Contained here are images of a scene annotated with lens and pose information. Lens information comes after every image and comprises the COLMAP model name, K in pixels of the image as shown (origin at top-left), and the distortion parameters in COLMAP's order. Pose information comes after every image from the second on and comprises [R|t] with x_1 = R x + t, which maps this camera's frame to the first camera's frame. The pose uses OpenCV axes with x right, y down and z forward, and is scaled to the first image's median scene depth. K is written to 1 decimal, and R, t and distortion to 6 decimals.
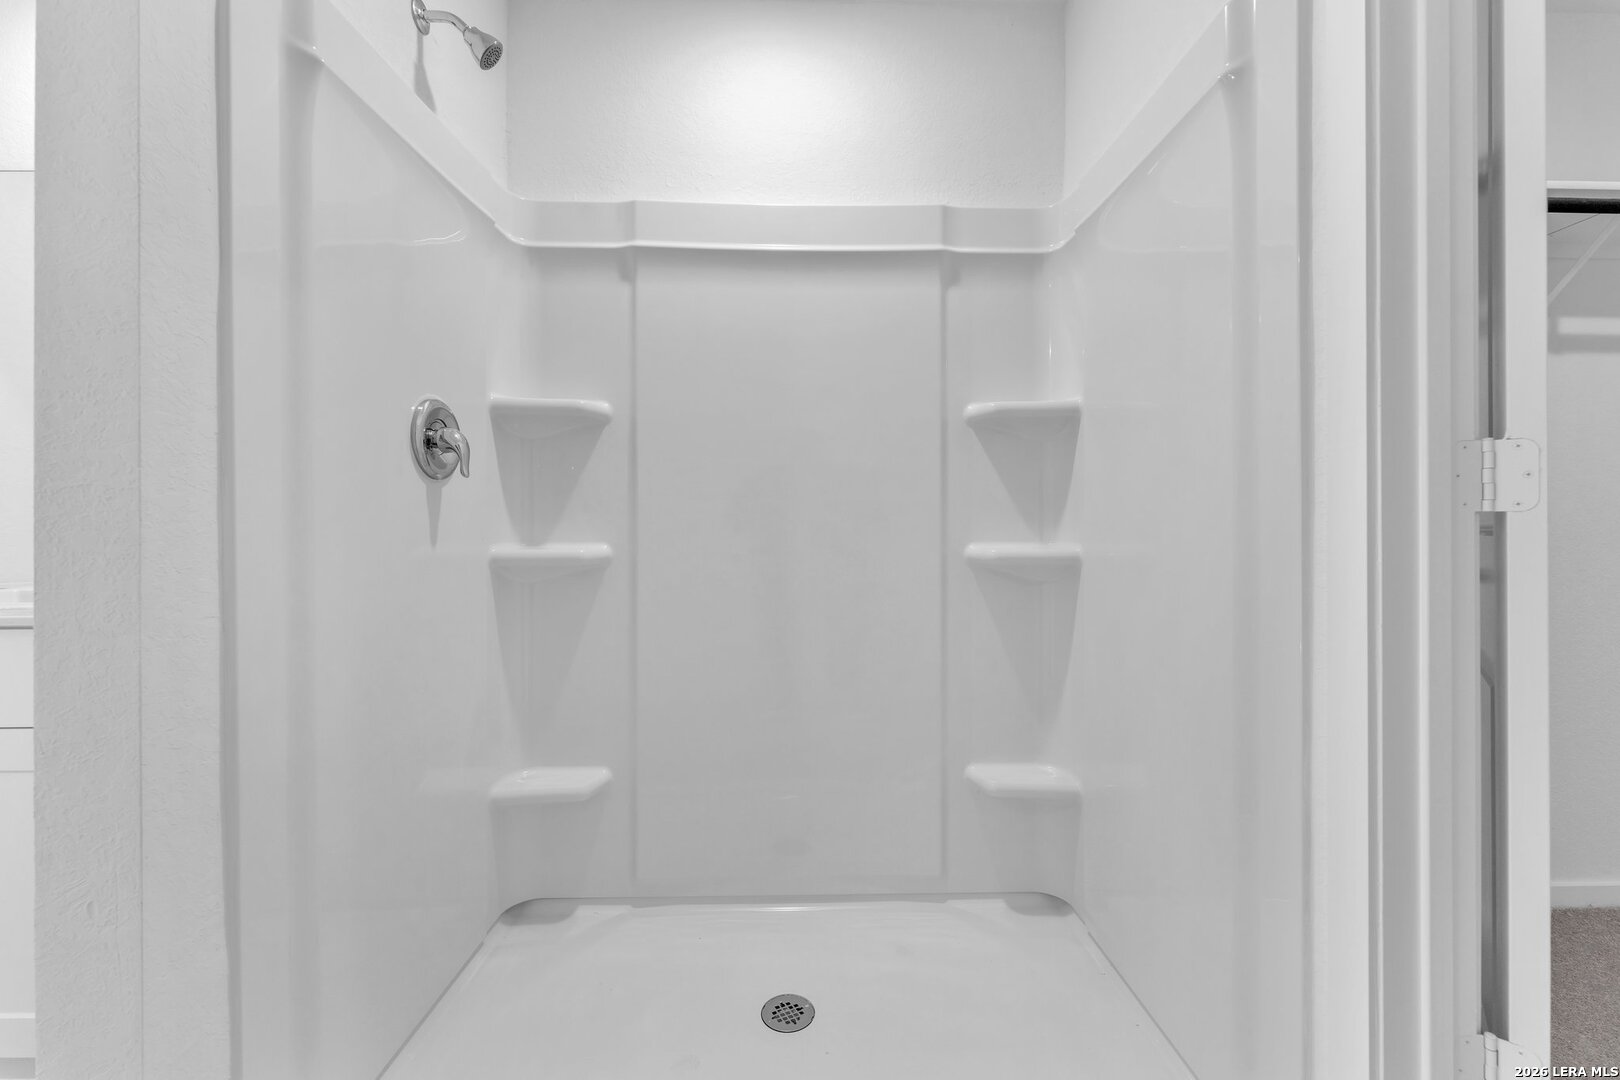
lens RADIAL K [[654.8, 0, 822.7], [0, 654.8, 534.7], [0, 0, 1]] dist [0.000526, 0.000416]
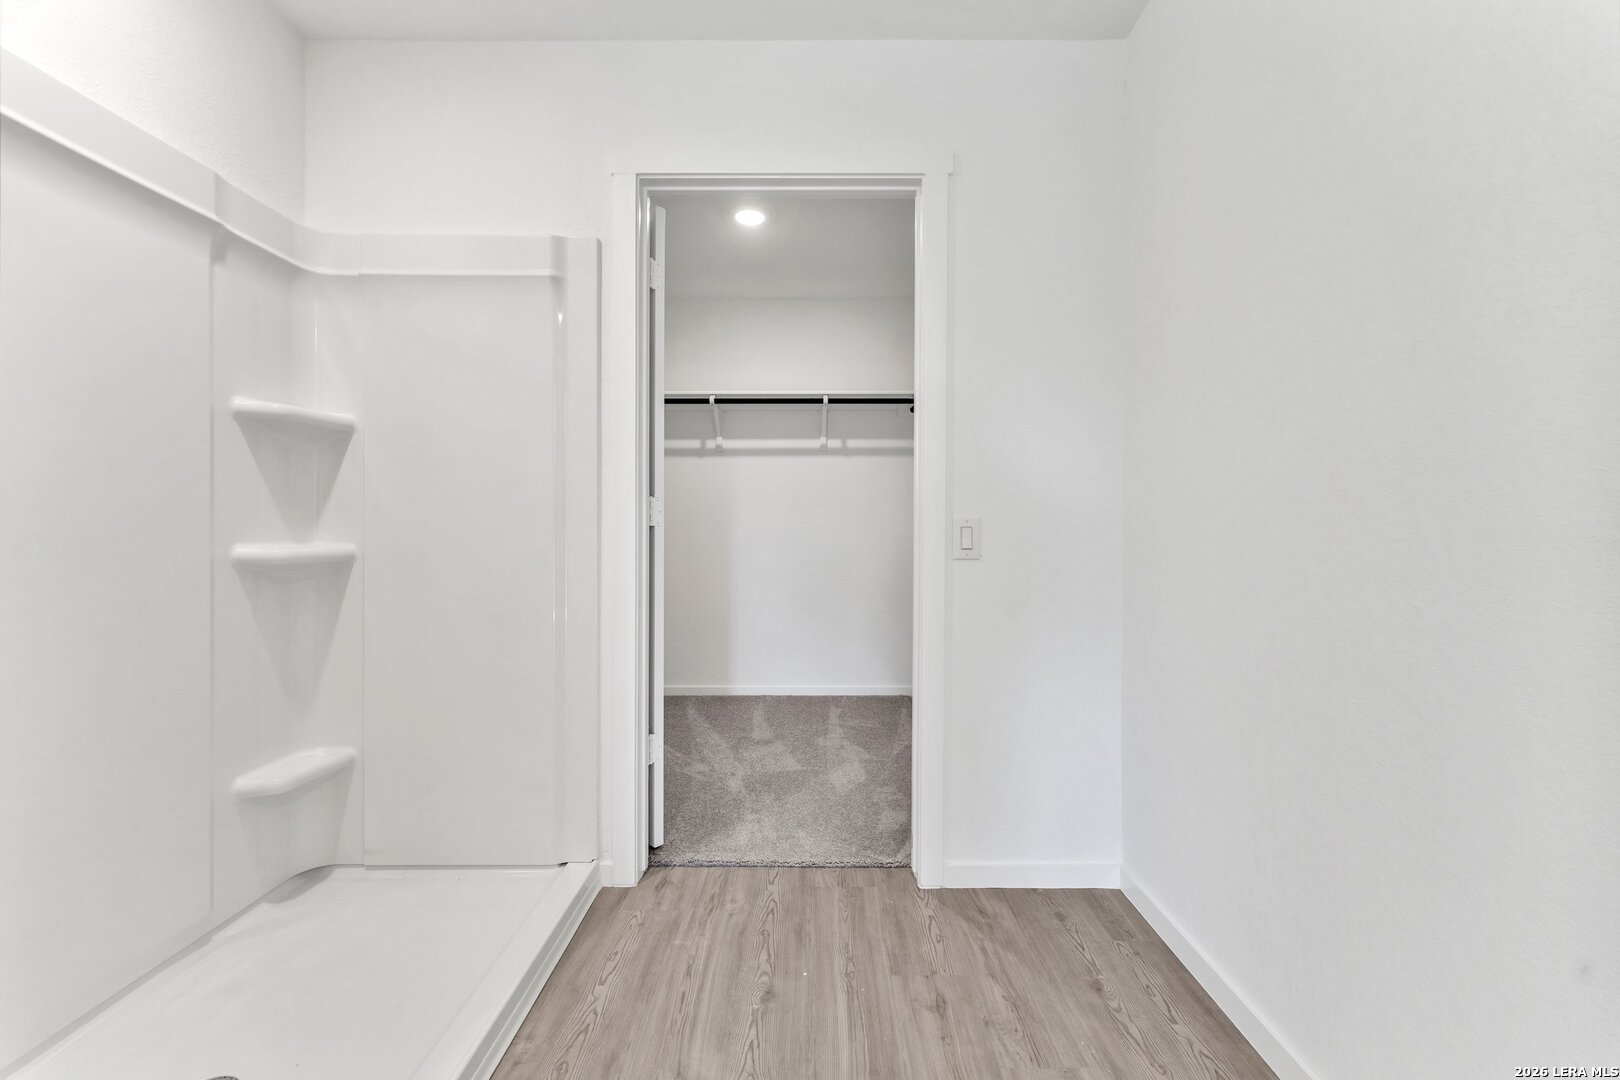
lens RADIAL K [[654.8, 0, 806.9], [0, 654.8, 542.0], [0, 0, 1]] dist [0.000526, 0.000416]
pose [[0.088599, -0.002438, 0.996064, -0.660953], [-0.005652, 0.999980, 0.002951, 0.004201], [-0.996051, -0.005891, 0.088584, 0.096635]]
